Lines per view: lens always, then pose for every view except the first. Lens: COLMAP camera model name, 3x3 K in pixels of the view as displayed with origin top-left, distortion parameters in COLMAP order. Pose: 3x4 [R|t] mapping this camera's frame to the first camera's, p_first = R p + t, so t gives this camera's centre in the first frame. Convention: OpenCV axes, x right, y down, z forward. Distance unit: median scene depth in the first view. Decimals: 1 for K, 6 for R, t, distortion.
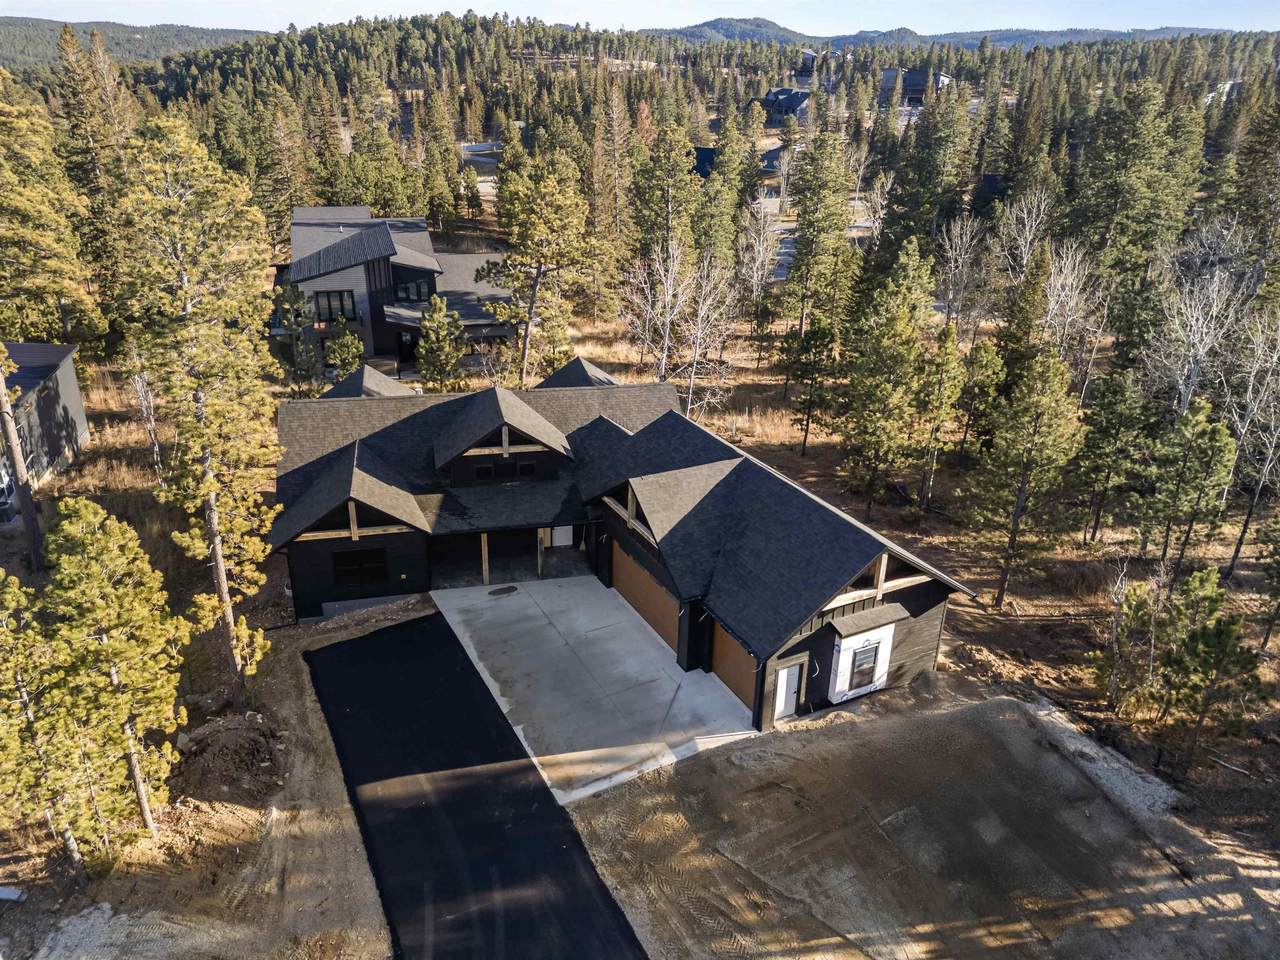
lens RADIAL K [[921.6, 0, 640.0], [0, 921.6, 480.0], [0, 0, 1]] dist [0.083579, -0.069930]
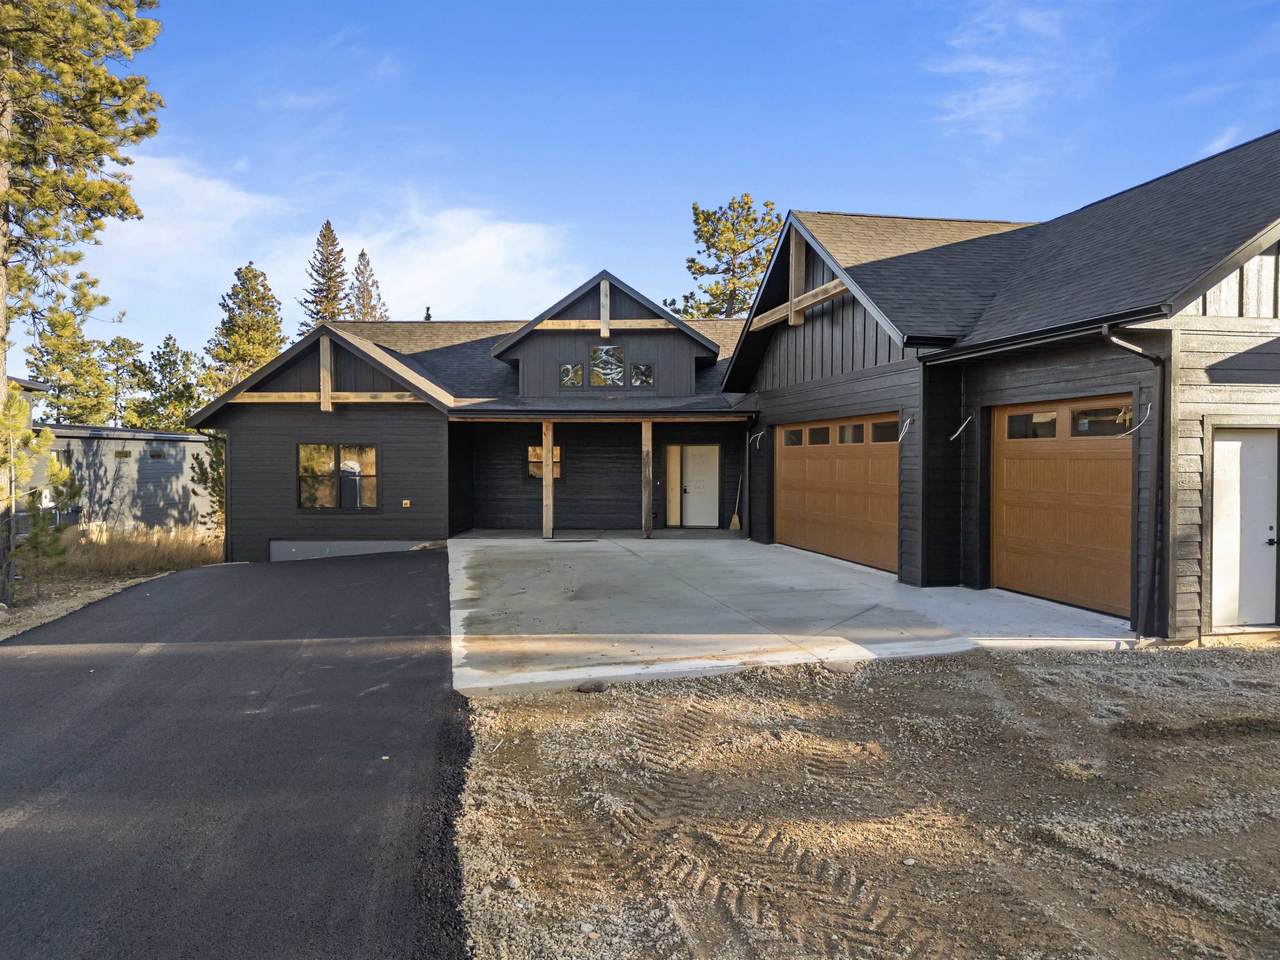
lens RADIAL K [[898.5, 0, 640.0], [0, 898.5, 480.0], [0, 0, 1]] dist [0.074145, -0.060040]
pose [[0.958980, -0.025011, -0.282368, 0.049226], [-0.086271, 0.923099, -0.374760, 0.348381], [0.270026, 0.383748, 0.883076, 0.657583]]
